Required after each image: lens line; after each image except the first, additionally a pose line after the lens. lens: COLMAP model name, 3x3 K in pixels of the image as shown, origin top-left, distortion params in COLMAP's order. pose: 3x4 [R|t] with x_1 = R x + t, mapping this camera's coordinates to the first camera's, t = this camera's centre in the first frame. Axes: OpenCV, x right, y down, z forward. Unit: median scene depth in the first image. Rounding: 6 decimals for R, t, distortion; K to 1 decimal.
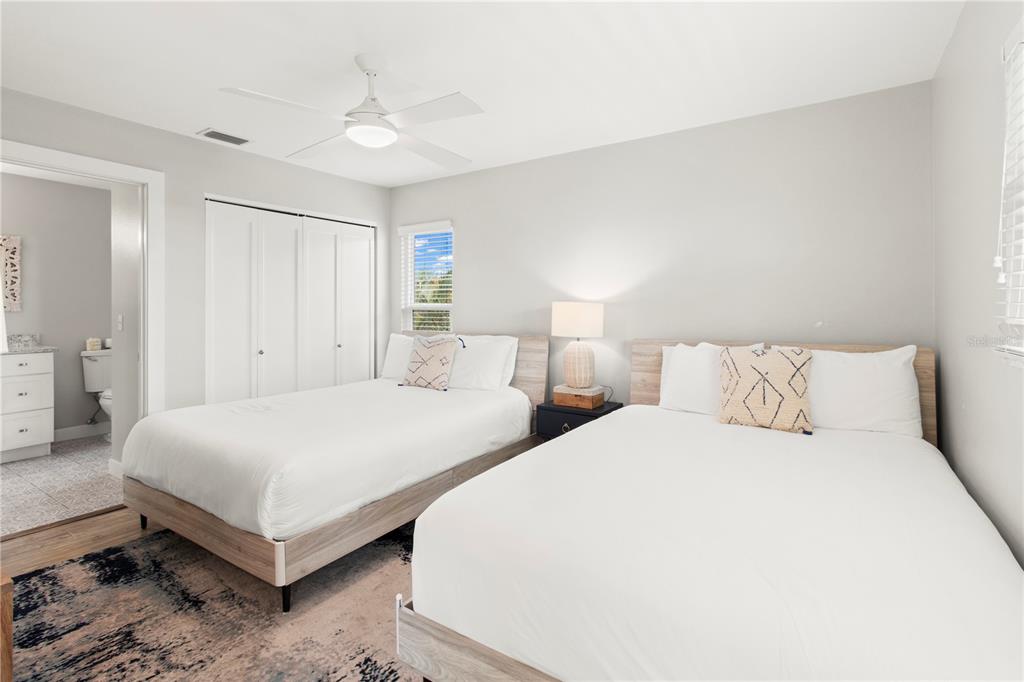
lens RADIAL K [[488.8, 0, 519.0], [0, 488.8, 300.1], [0, 0, 1]] dist [0.004172, 0.000571]
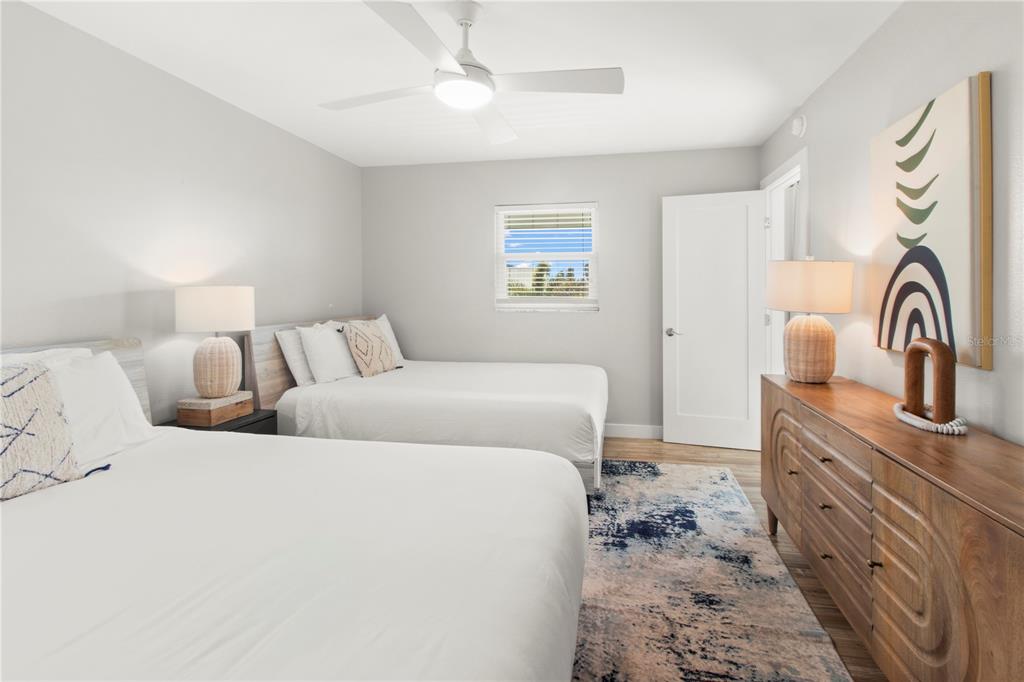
lens RADIAL K [[488.8, 0, 519.0], [0, 488.8, 300.1], [0, 0, 1]] dist [0.004172, 0.000571]
pose [[-0.377897, -0.010442, 0.925789, -1.138242], [-0.016189, 0.999858, 0.004669, 0.020489], [-0.925706, -0.013223, -0.378012, 1.247524]]
